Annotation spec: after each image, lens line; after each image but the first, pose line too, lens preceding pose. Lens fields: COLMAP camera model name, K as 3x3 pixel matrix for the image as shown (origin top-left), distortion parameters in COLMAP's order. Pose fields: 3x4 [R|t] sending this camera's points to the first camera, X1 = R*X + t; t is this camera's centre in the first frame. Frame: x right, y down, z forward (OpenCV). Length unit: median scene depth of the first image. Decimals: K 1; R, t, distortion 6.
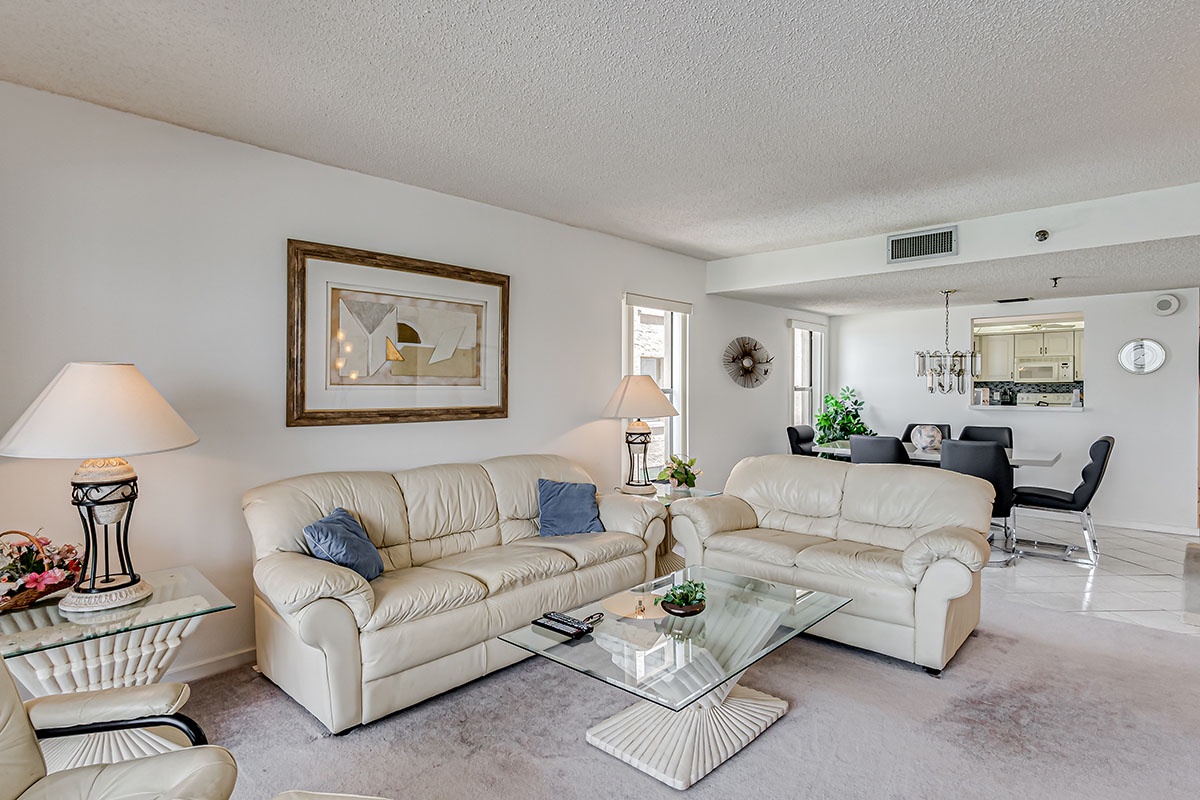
lens RADIAL K [[633.2, 0, 602.2], [0, 633.2, 392.2], [0, 0, 1]] dist [0.016106, 0.000011]
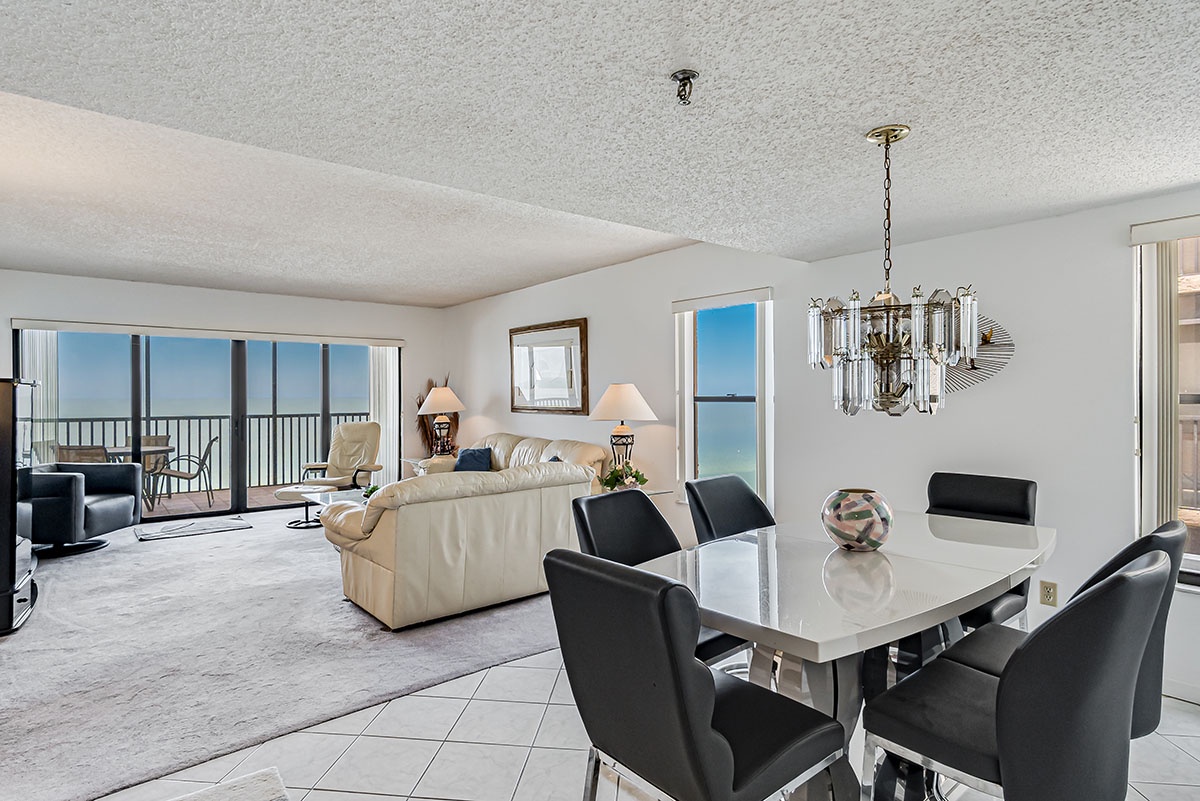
lens RADIAL K [[638.4, 0, 598.1], [0, 638.4, 392.4], [0, 0, 1]] dist [0.009183, -0.000525]
pose [[-0.149064, 0.006242, -0.988808, 1.685078], [-0.004204, 0.999967, 0.006946, -0.029359], [0.988819, 0.005192, -0.149033, 1.619832]]
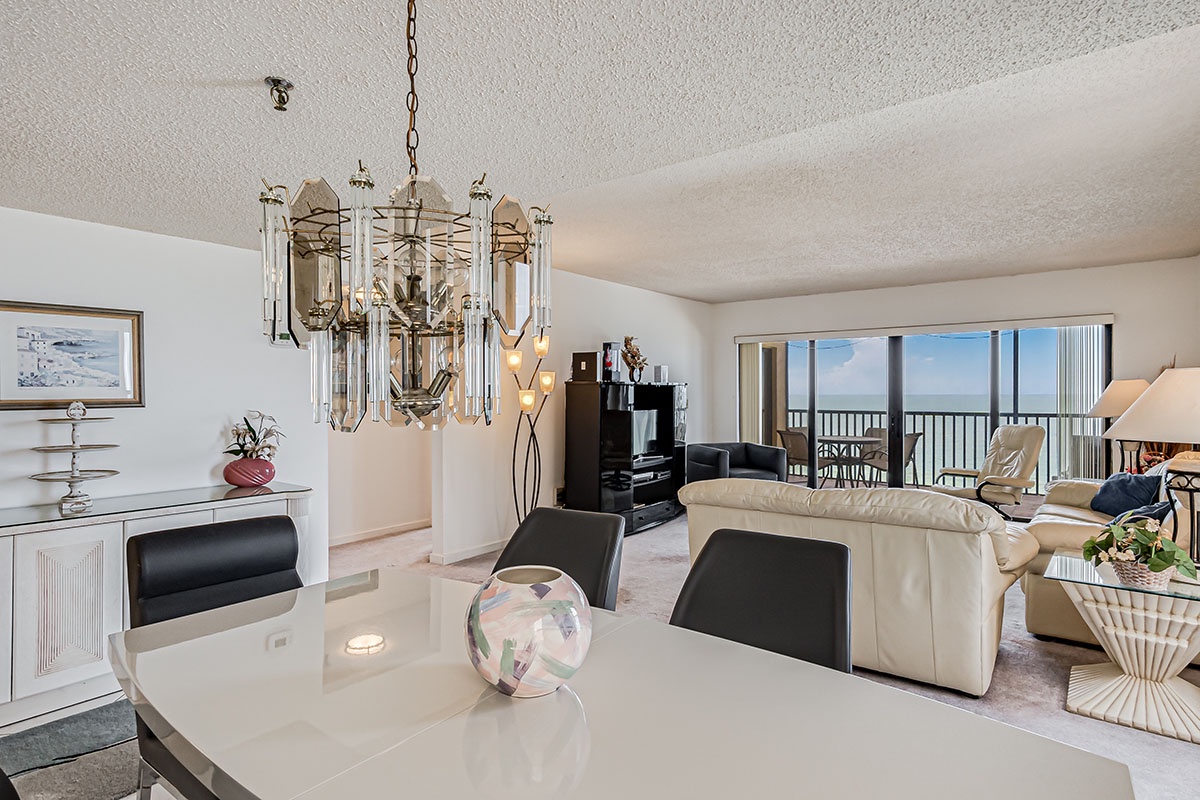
lens RADIAL K [[633.2, 0, 598.6], [0, 633.2, 393.5], [0, 0, 1]] dist [0.016106, 0.000011]
pose [[-0.996161, 0.008761, -0.087105, 0.901629], [0.007852, 0.999911, 0.010770, -0.023839], [0.087192, 0.010045, -0.996141, 2.180465]]
